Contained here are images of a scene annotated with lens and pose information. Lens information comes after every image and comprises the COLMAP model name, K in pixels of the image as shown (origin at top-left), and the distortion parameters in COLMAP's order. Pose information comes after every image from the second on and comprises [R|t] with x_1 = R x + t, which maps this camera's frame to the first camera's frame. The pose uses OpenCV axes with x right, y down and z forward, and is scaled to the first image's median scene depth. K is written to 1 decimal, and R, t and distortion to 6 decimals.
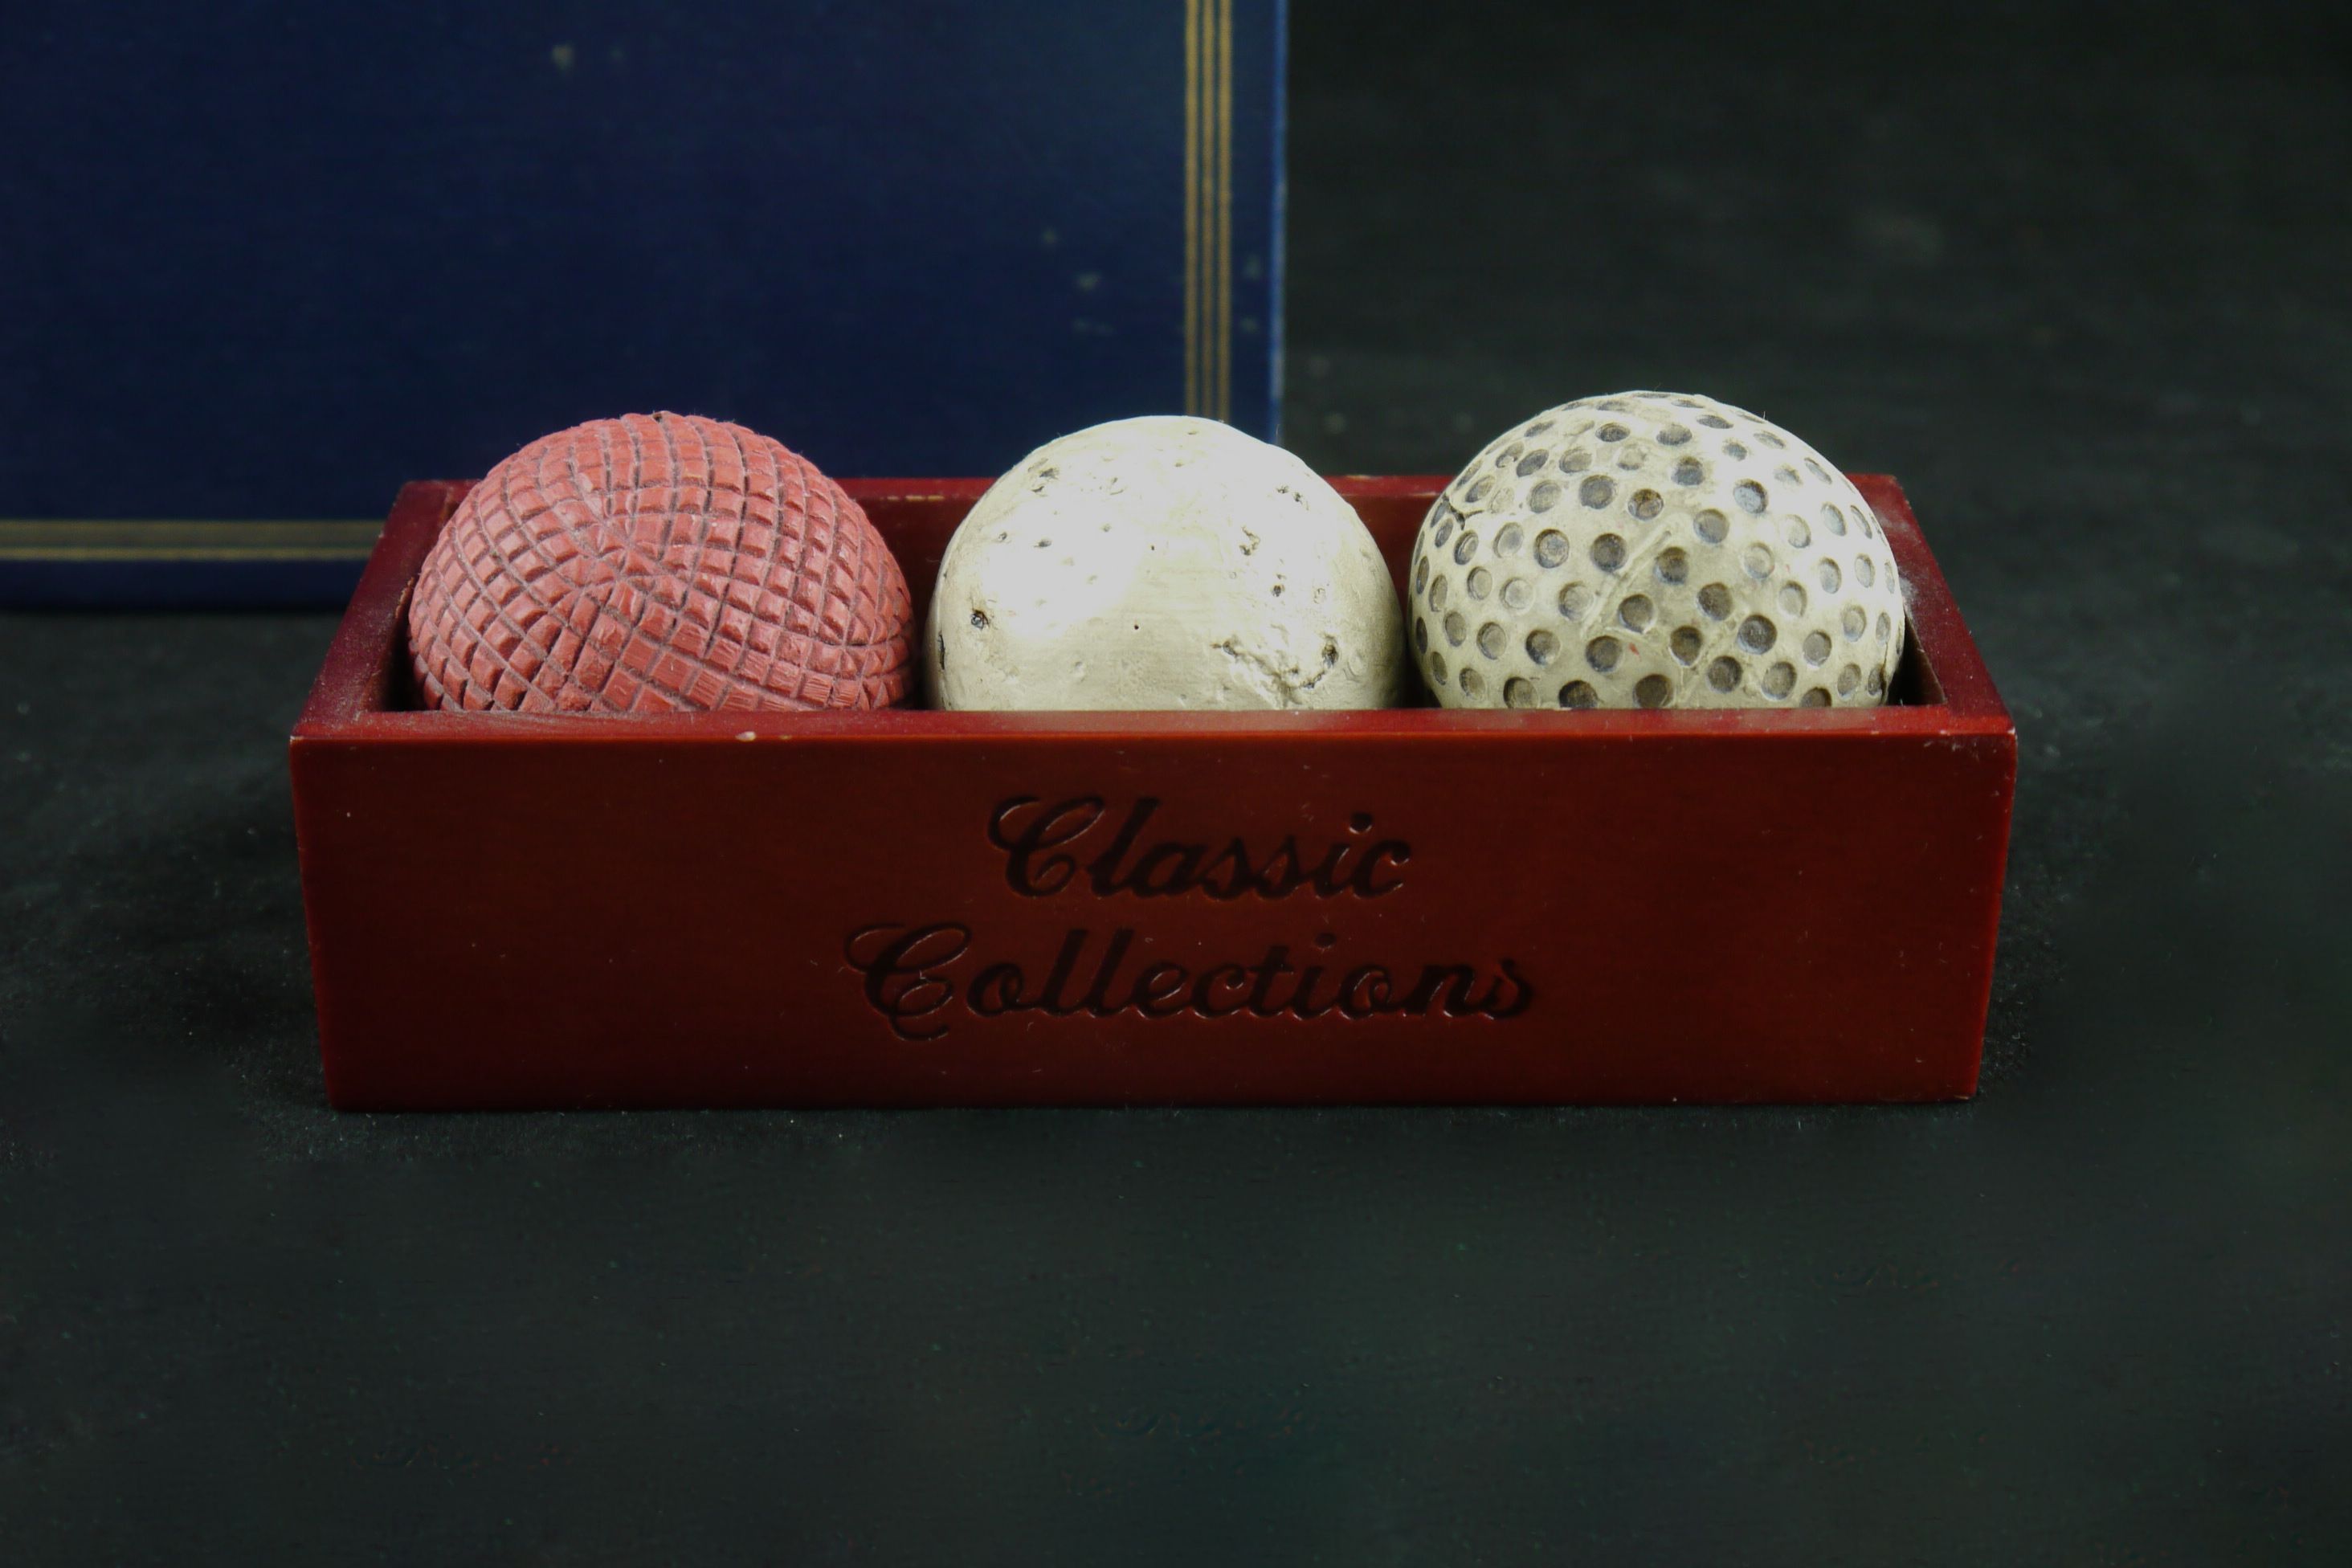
lens RADIAL K [[4049.8, 0, 1176.0], [0, 4049.8, 784.0], [0, 0, 1]] dist [0.007090, -0.013641]
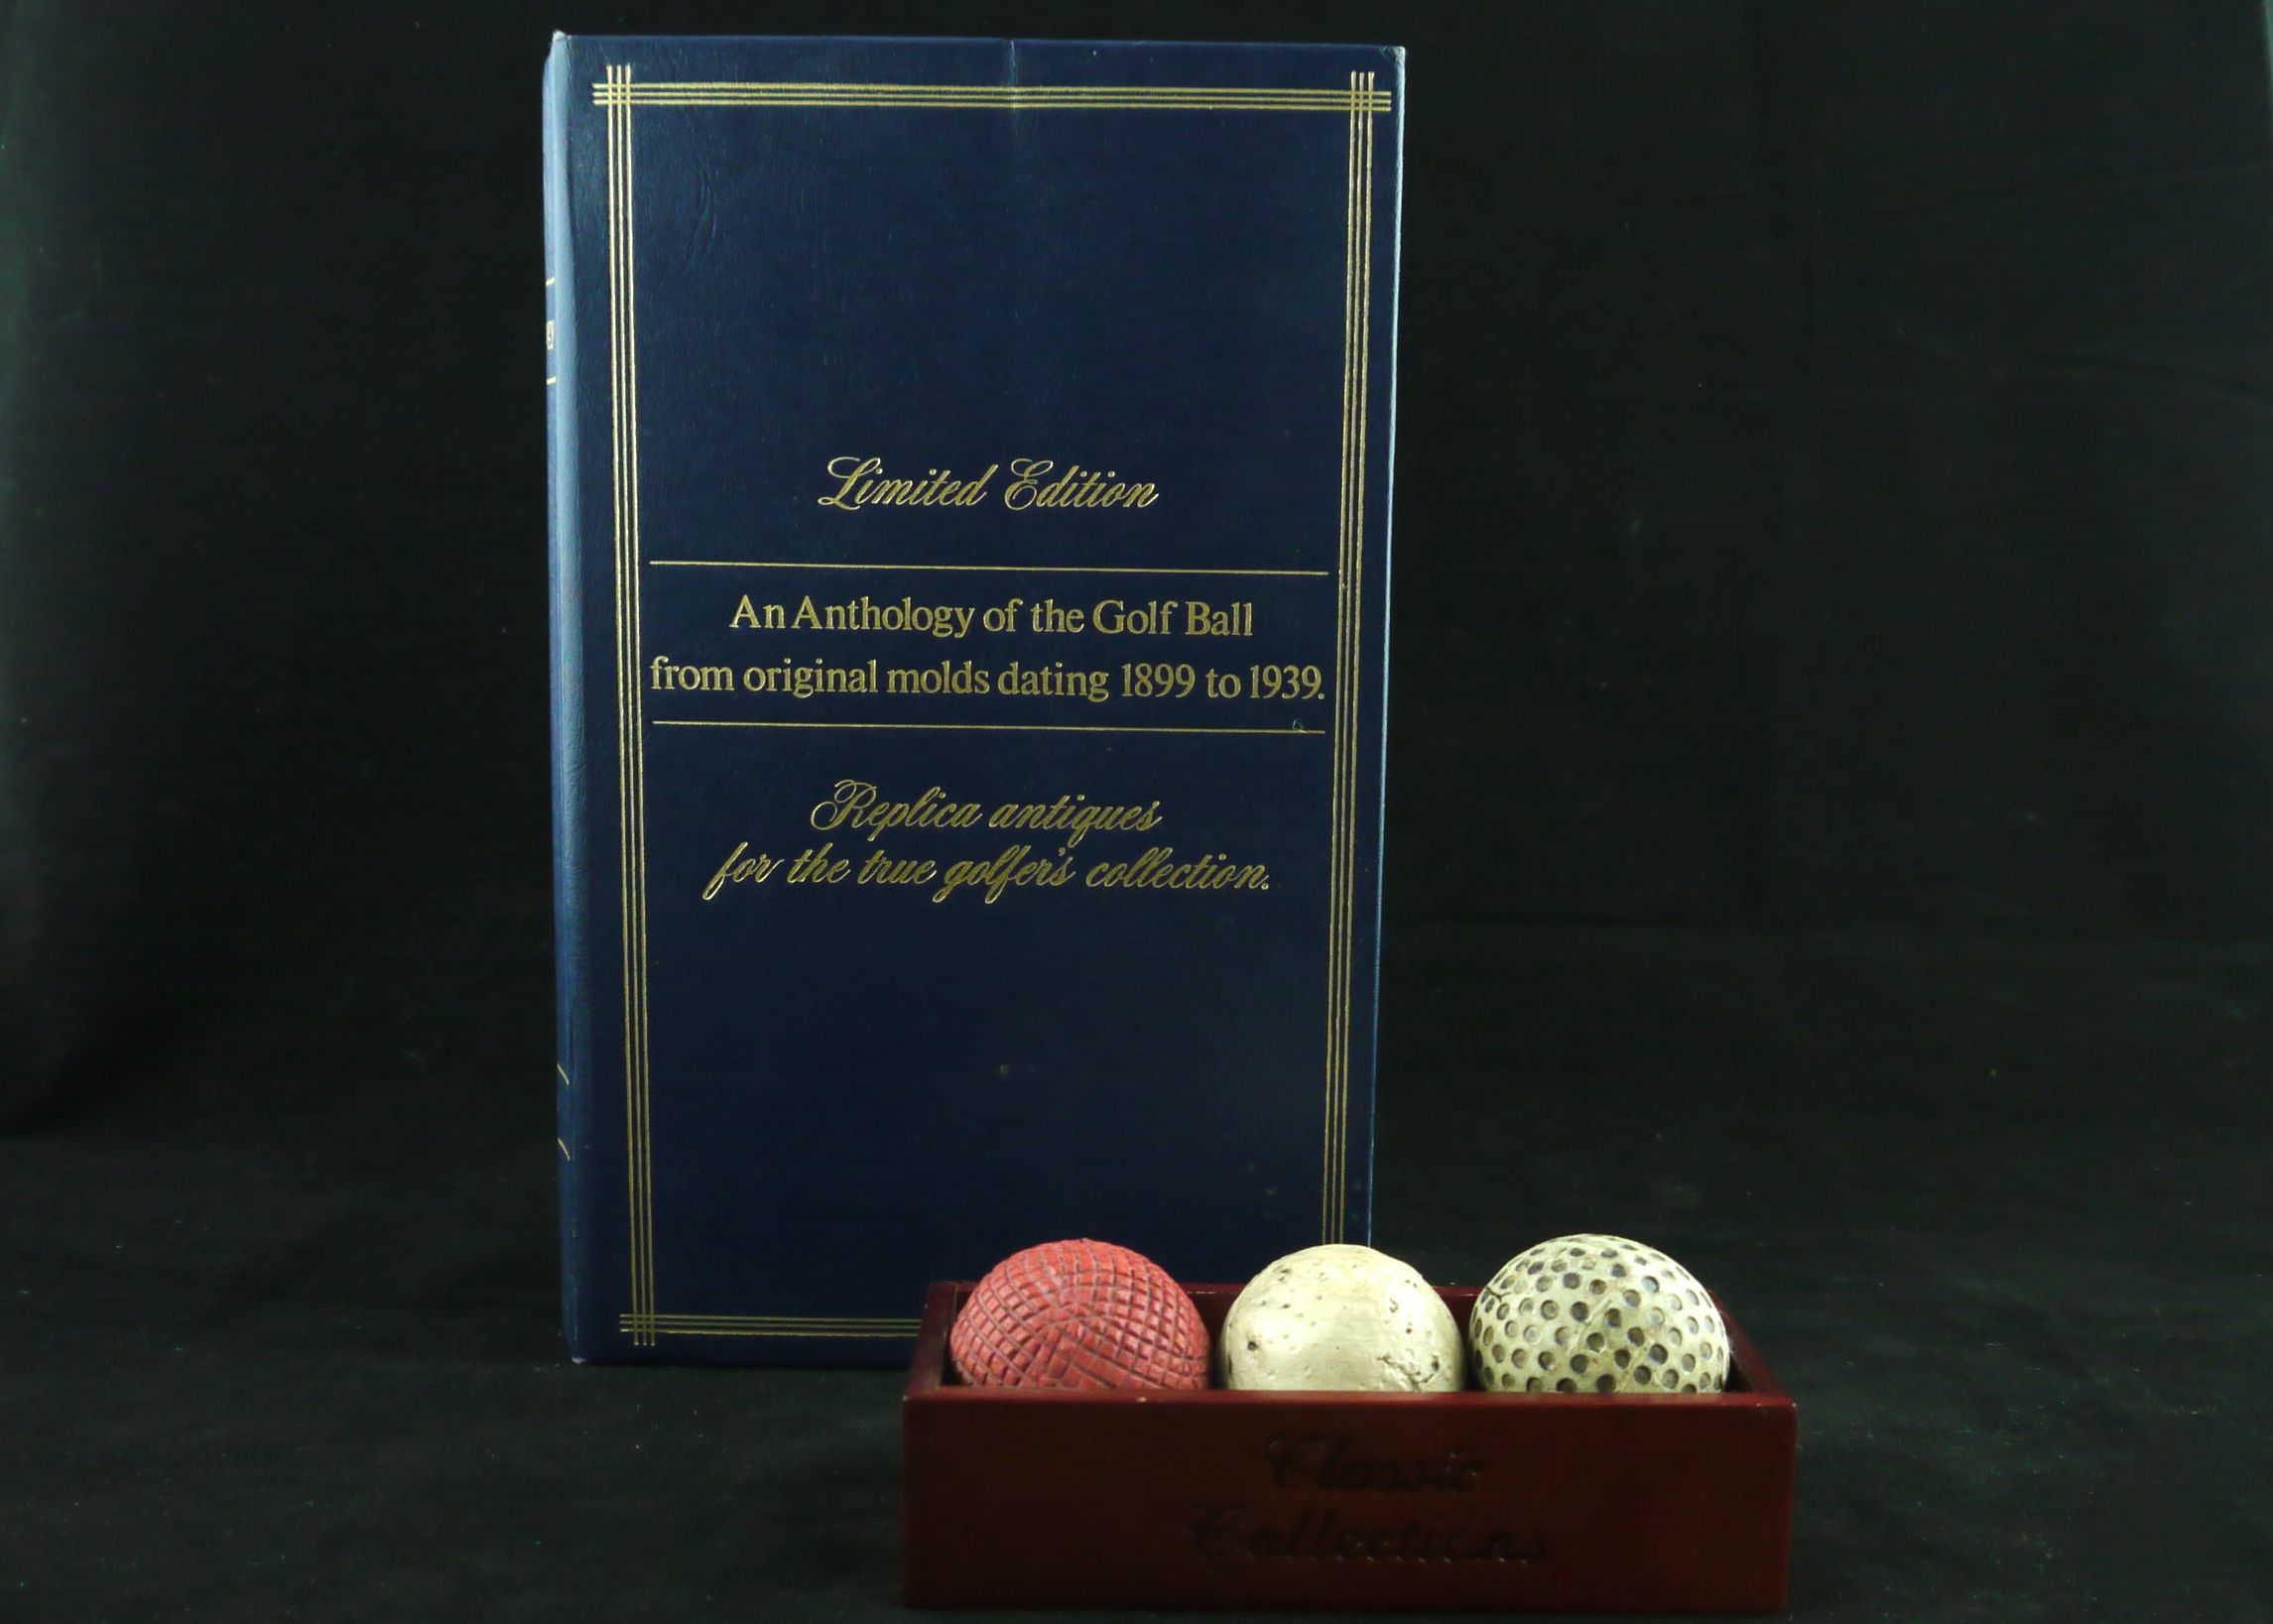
lens RADIAL K [[2736.1, 0, 1136.5], [0, 2736.1, 812.0], [0, 0, 1]] dist [-0.011989, -0.013996]
pose [[0.999519, 0.017386, 0.025684, -0.143281], [-0.008621, 0.951214, -0.308410, 0.120802], [-0.029793, 0.308040, 0.950907, -0.315842]]
